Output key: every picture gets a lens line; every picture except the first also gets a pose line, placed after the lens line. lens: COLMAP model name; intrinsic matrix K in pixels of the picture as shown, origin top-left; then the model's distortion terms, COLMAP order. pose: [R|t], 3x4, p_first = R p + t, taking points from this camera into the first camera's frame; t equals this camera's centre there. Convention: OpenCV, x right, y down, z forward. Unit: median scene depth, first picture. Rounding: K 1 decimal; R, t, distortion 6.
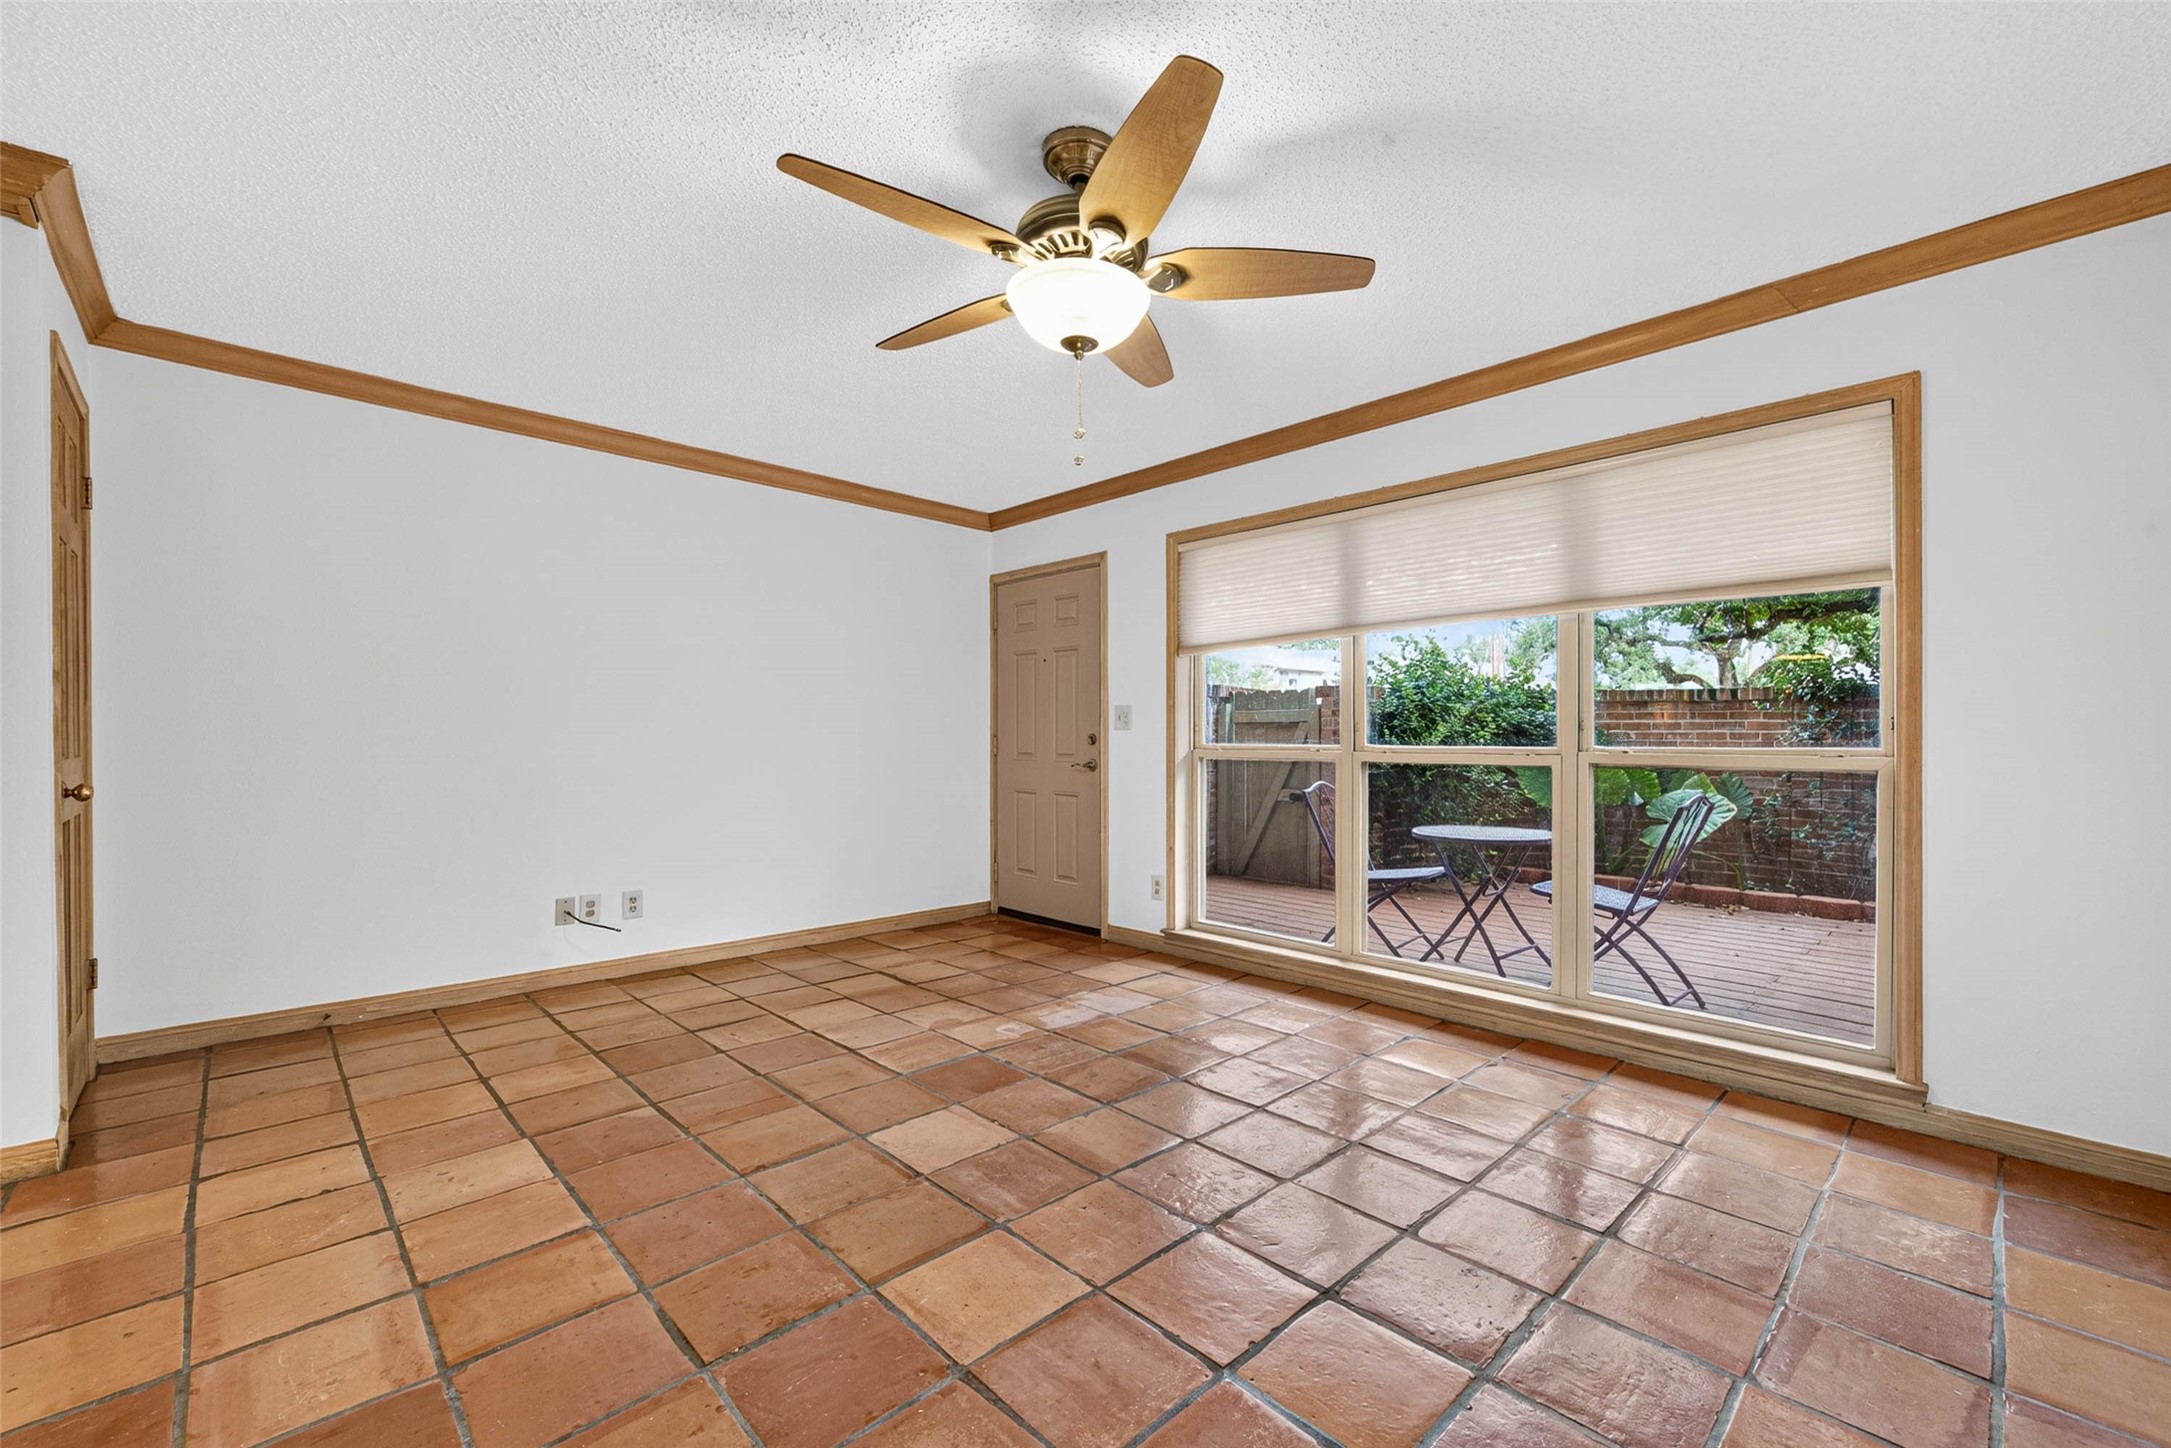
lens RADIAL K [[914.6, 0, 1095.9], [0, 914.6, 736.7], [0, 0, 1]] dist [0.002233, 0.000041]
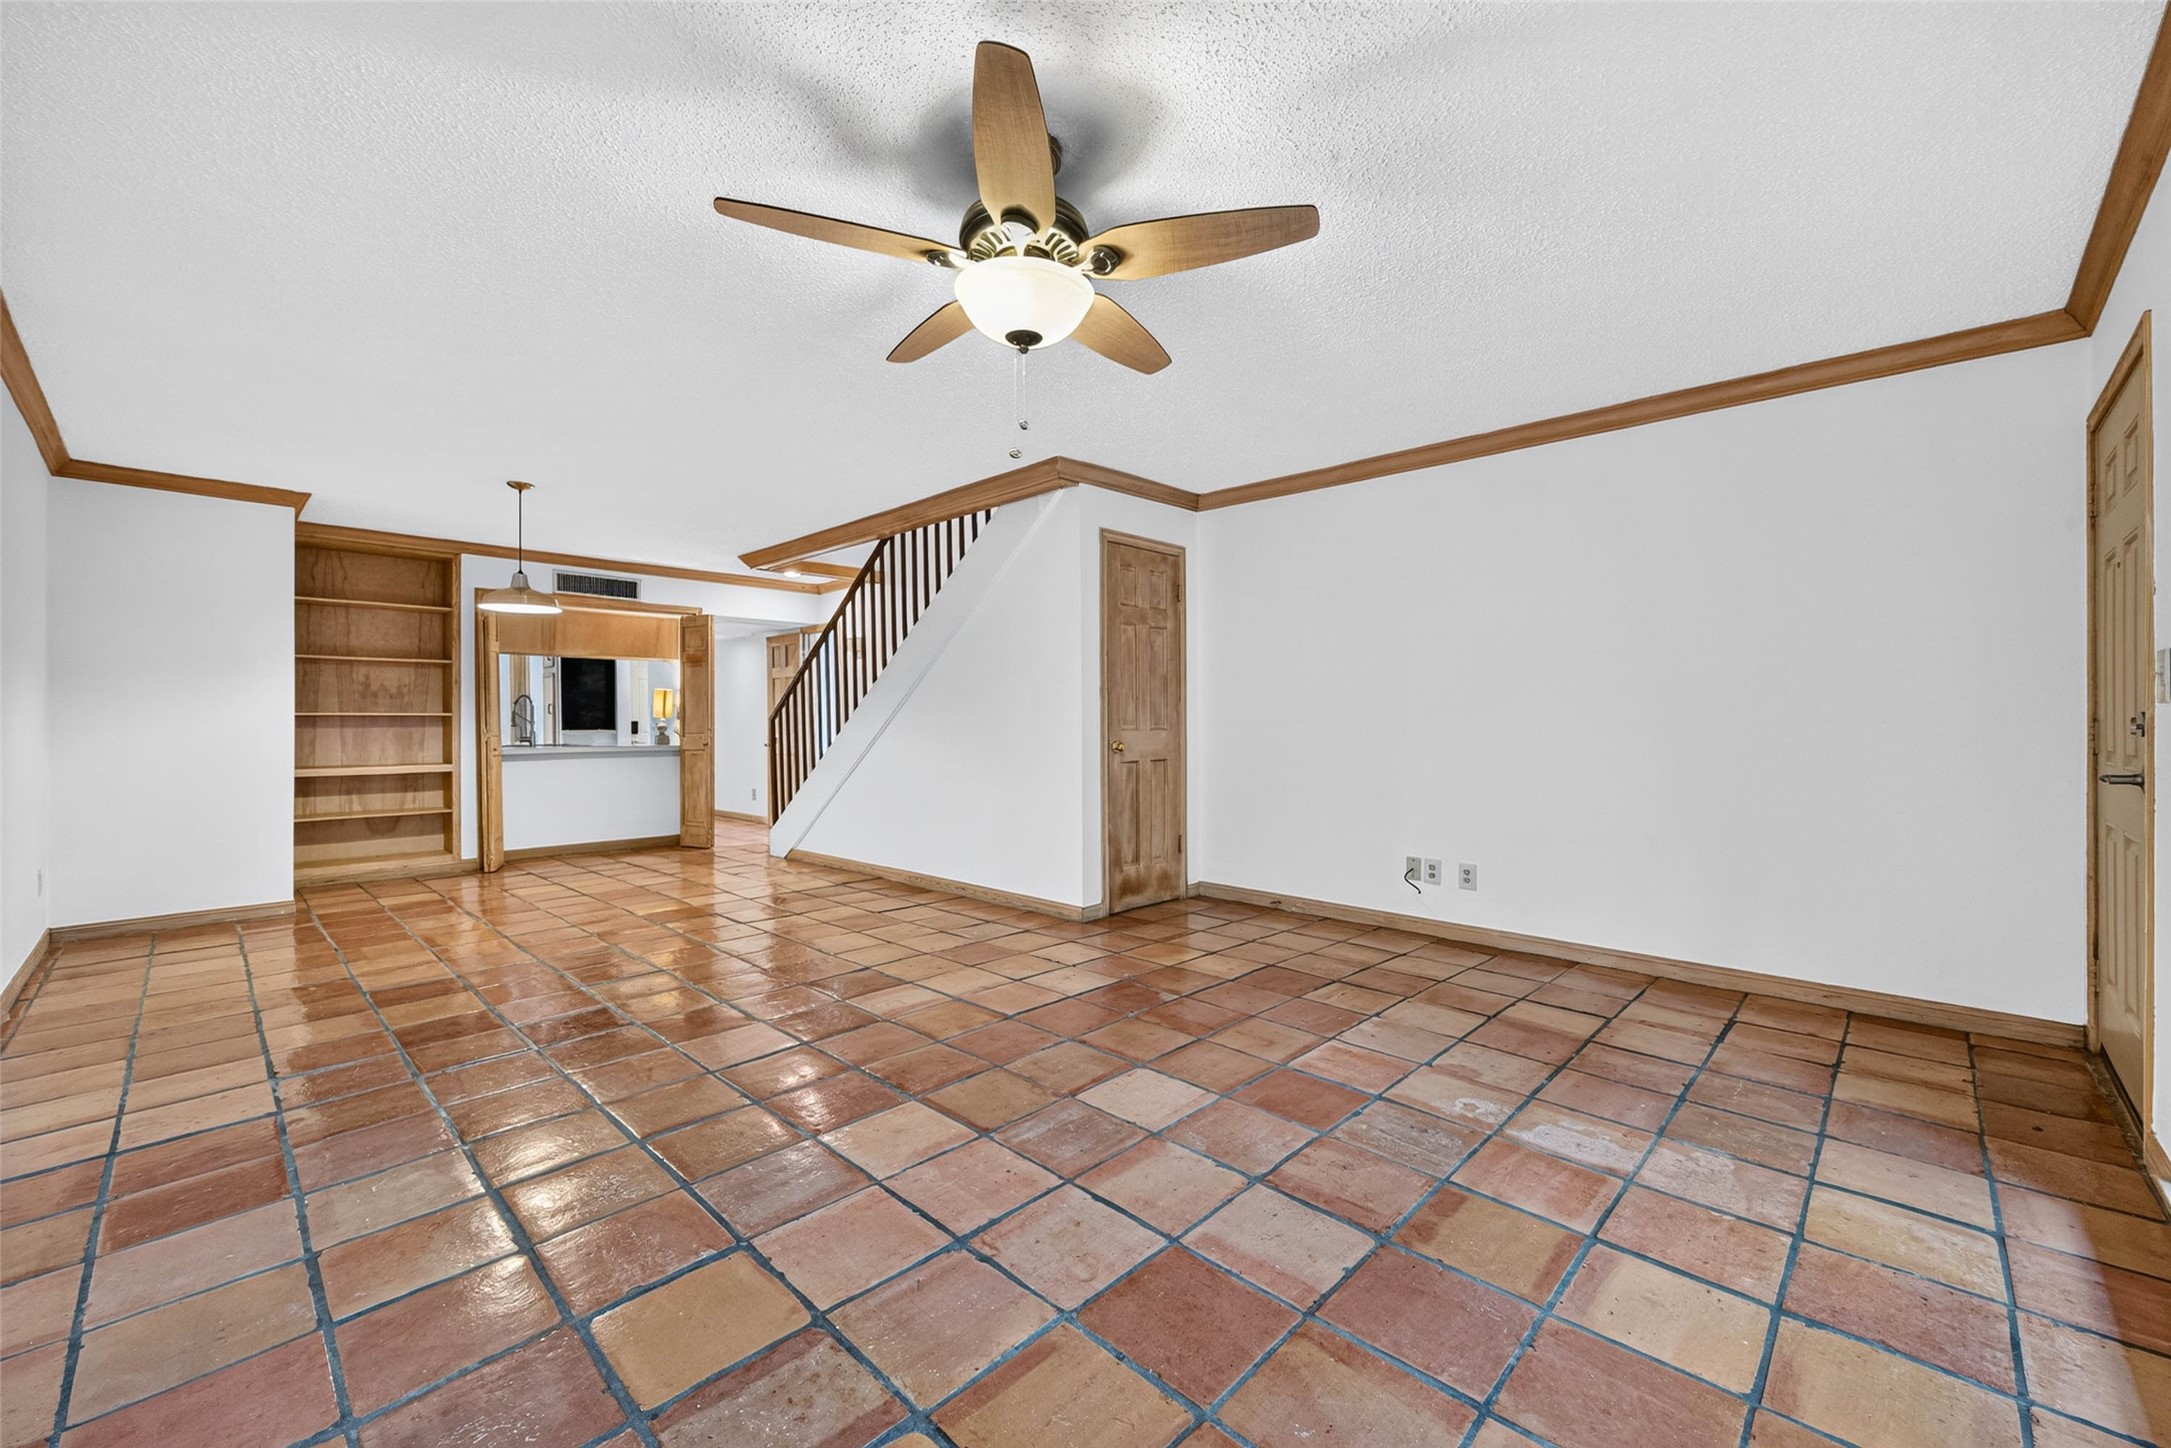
lens RADIAL K [[856.8, 0, 1096.4], [0, 856.8, 718.1], [0, 0, 1]] dist [-0.003962, -0.000396]
pose [[0.044426, -0.000428, -0.999013, 0.565397], [-0.003419, 0.999994, -0.000580, -0.000069], [0.999007, 0.003441, 0.044424, 0.619222]]
